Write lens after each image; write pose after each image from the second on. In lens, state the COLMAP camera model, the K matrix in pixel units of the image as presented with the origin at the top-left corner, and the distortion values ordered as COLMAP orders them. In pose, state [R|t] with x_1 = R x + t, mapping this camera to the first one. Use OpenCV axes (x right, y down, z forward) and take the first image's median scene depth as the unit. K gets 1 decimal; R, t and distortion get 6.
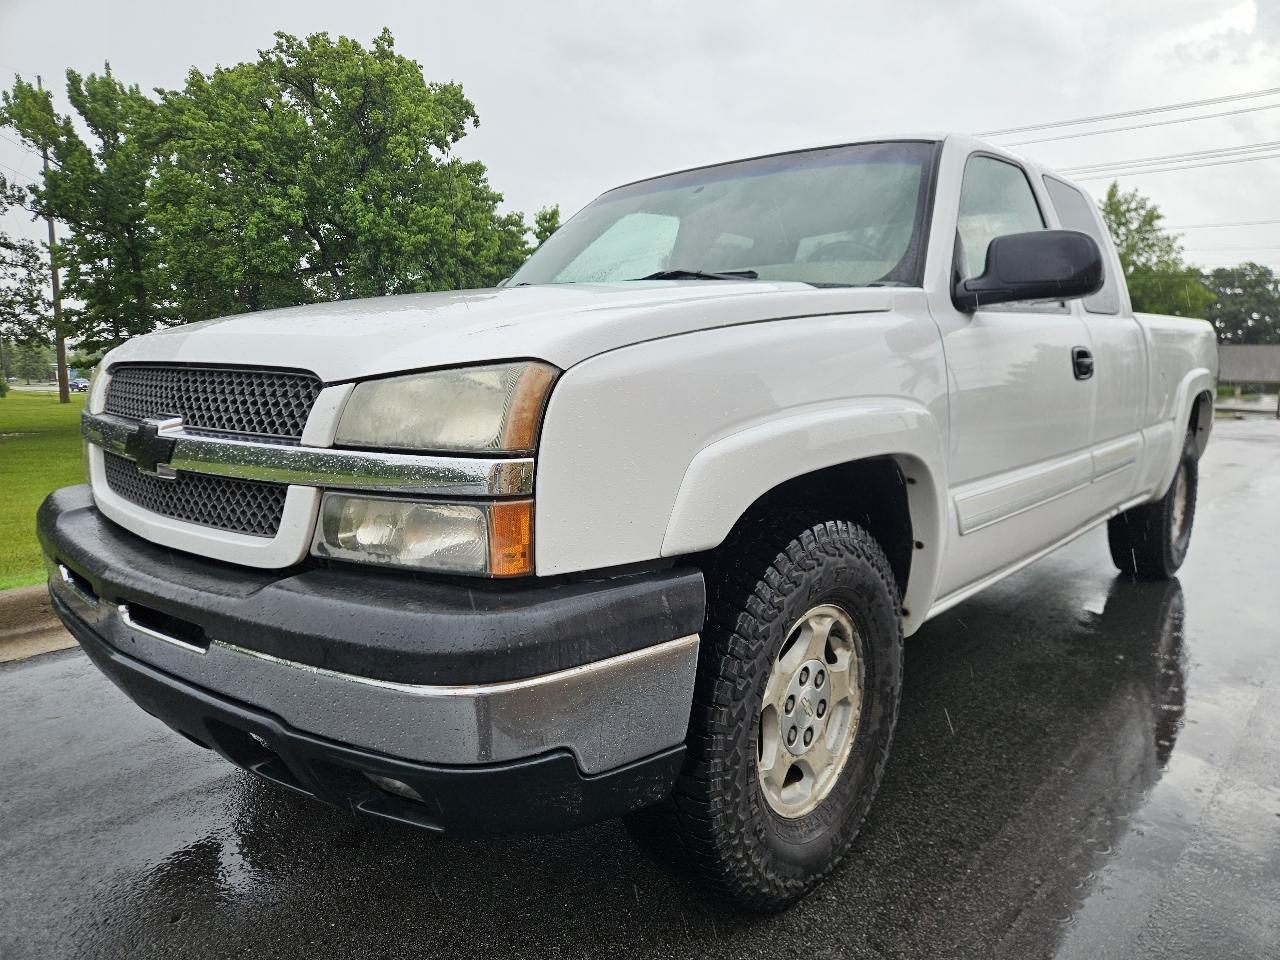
lens RADIAL K [[850.7, 0, 634.3], [0, 850.7, 474.8], [0, 0, 1]] dist [0.066566, -0.050732]
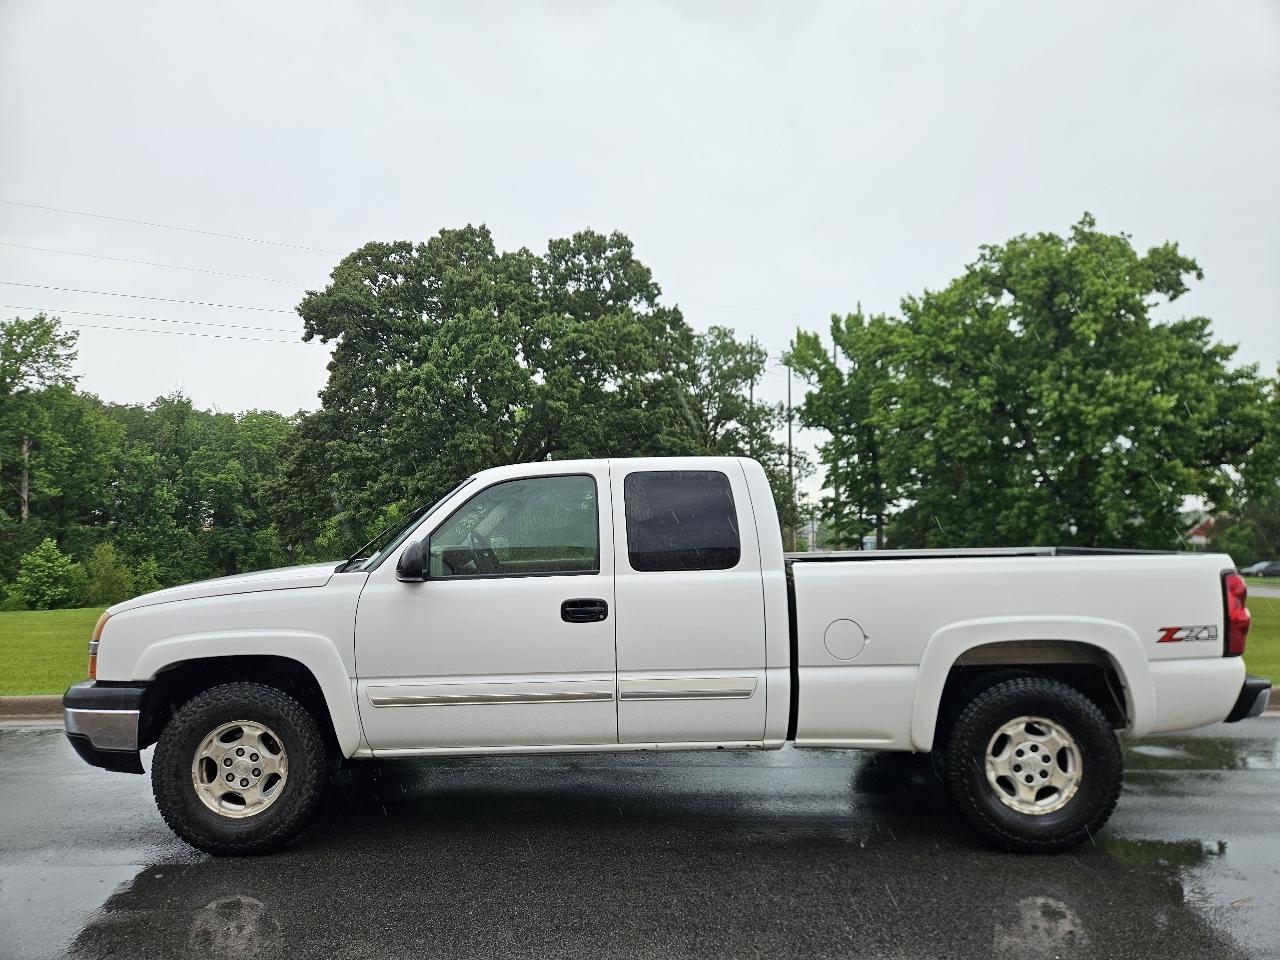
lens RADIAL K [[850.7, 0, 633.9], [0, 850.7, 471.2], [0, 0, 1]] dist [0.066566, -0.050732]
pose [[0.658521, -0.063061, -0.749916, 1.765578], [-0.088854, 0.982998, -0.160687, -0.144882], [0.747298, 0.172449, 0.641721, 0.131468]]
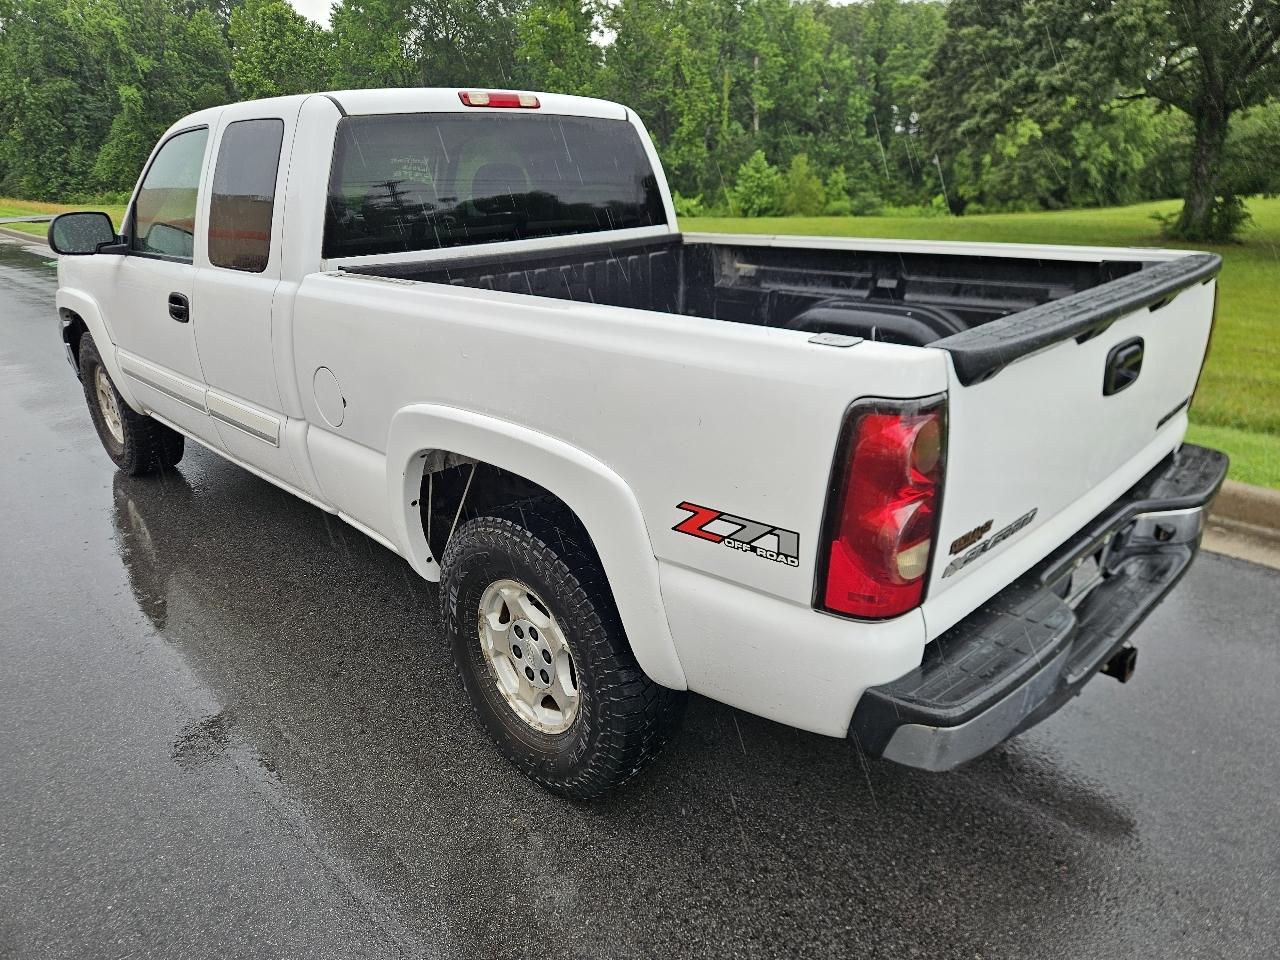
lens RADIAL K [[850.7, 0, 644.0], [0, 850.7, 470.8], [0, 0, 1]] dist [0.066566, -0.050732]
pose [[-0.055312, 0.346738, -0.936330, 1.802904], [-0.113689, 0.929480, 0.350917, -0.447425], [0.991976, 0.125860, -0.011992, 1.859642]]
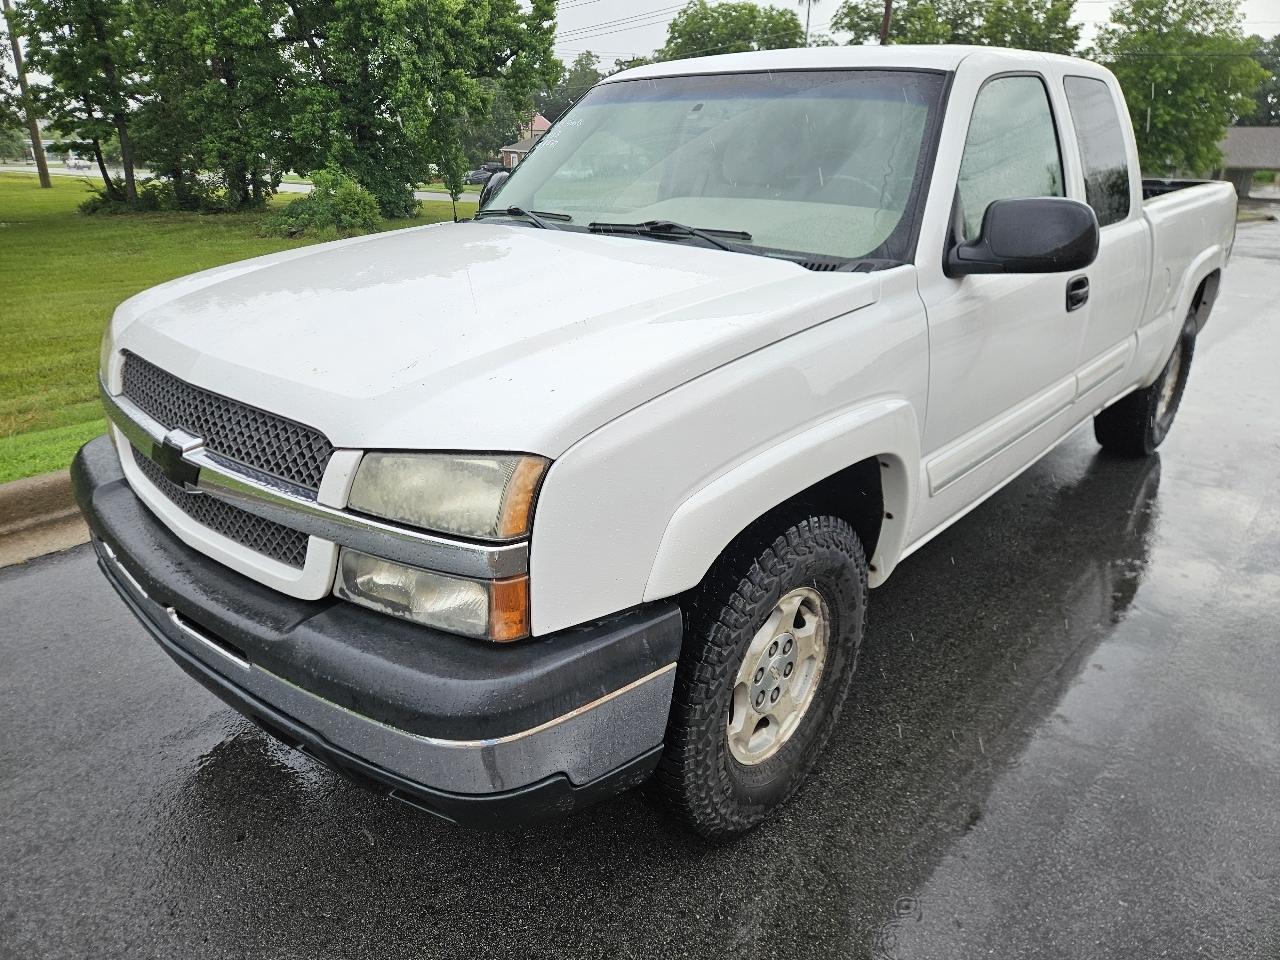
lens RADIAL K [[850.7, 0, 625.4], [0, 850.7, 467.6], [0, 0, 1]] dist [0.066566, -0.050732]
pose [[0.999898, 0.007092, -0.012436, 0.010666], [-0.004025, 0.972905, 0.231168, -0.173609], [0.013739, -0.231095, 0.972834, -0.028943]]
